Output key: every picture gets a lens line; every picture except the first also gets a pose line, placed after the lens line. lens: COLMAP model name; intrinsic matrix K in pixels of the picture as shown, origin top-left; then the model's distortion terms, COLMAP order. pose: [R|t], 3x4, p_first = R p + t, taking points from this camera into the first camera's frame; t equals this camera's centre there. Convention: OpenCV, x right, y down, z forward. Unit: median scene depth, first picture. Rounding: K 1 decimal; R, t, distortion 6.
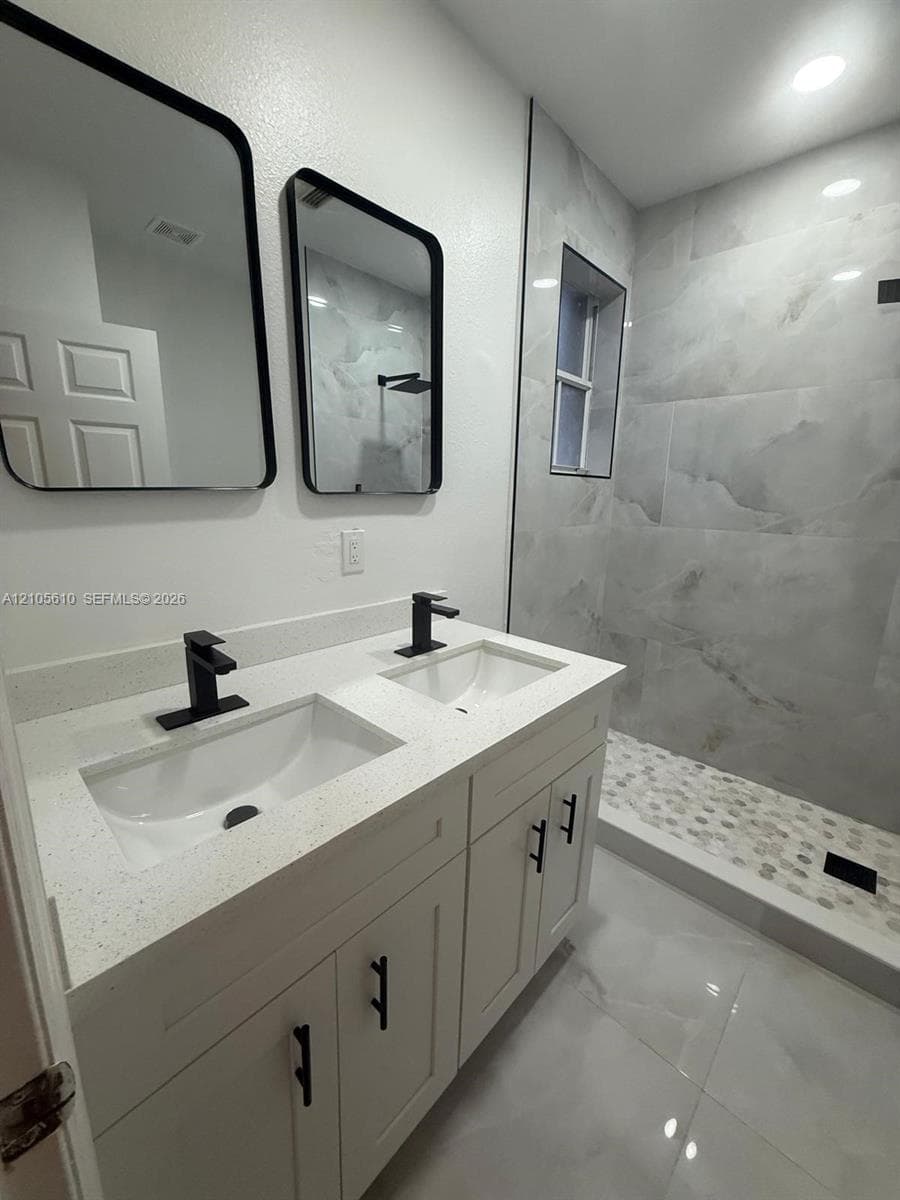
lens RADIAL K [[478.2, 0, 446.2], [0, 478.2, 596.8], [0, 0, 1]] dist [-0.000369, -0.000058]
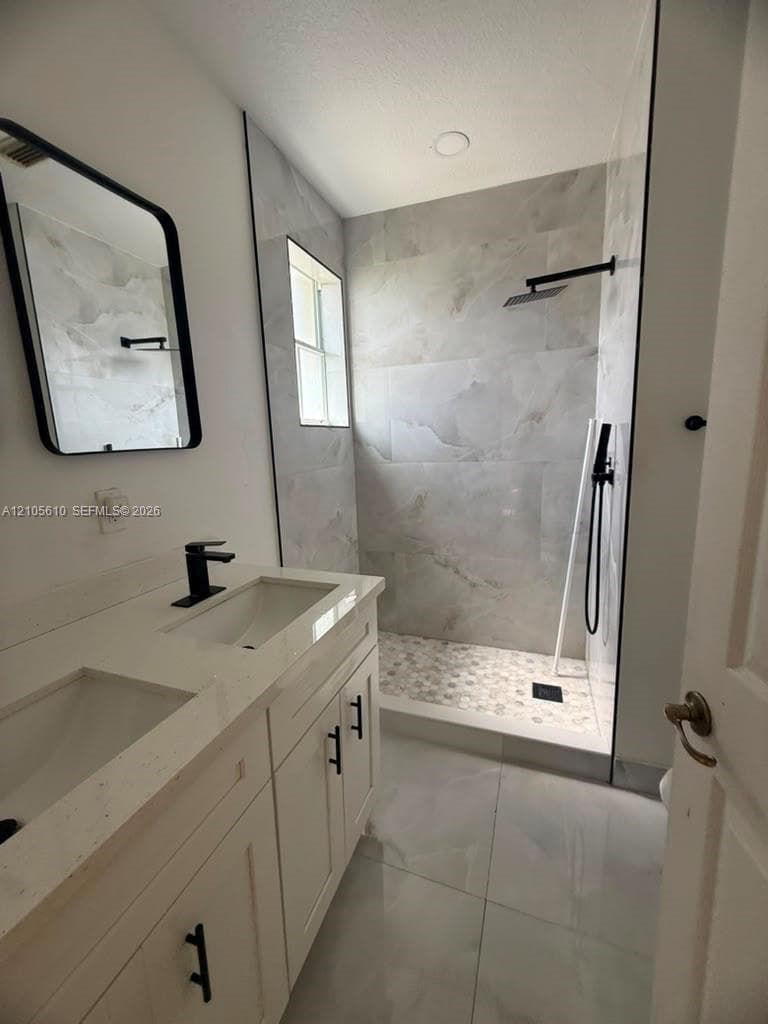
lens RADIAL K [[408.1, 0, 382.9], [0, 408.1, 508.7], [0, 0, 1]] dist [-0.000369, -0.000058]
pose [[0.917659, -0.116224, 0.379992, -0.002075], [0.136235, 0.990333, -0.026097, -0.001792], [-0.373285, 0.075716, 0.924622, 0.015887]]
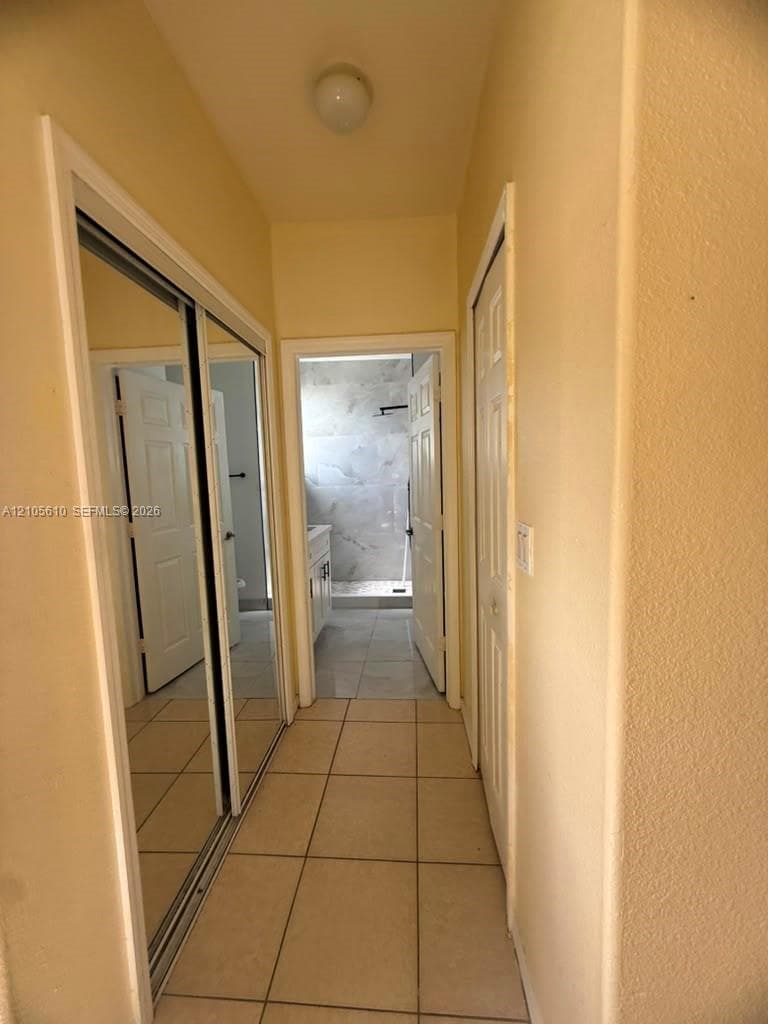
lens RADIAL K [[408.1, 0, 383.3], [0, 408.1, 510.8], [0, 0, 1]] dist [-0.000369, -0.000058]
pose [[0.769623, -0.108146, 0.629273, -0.754900], [0.183554, 0.981423, -0.055827, 0.184468], [-0.611545, 0.158471, 0.775177, -0.960349]]
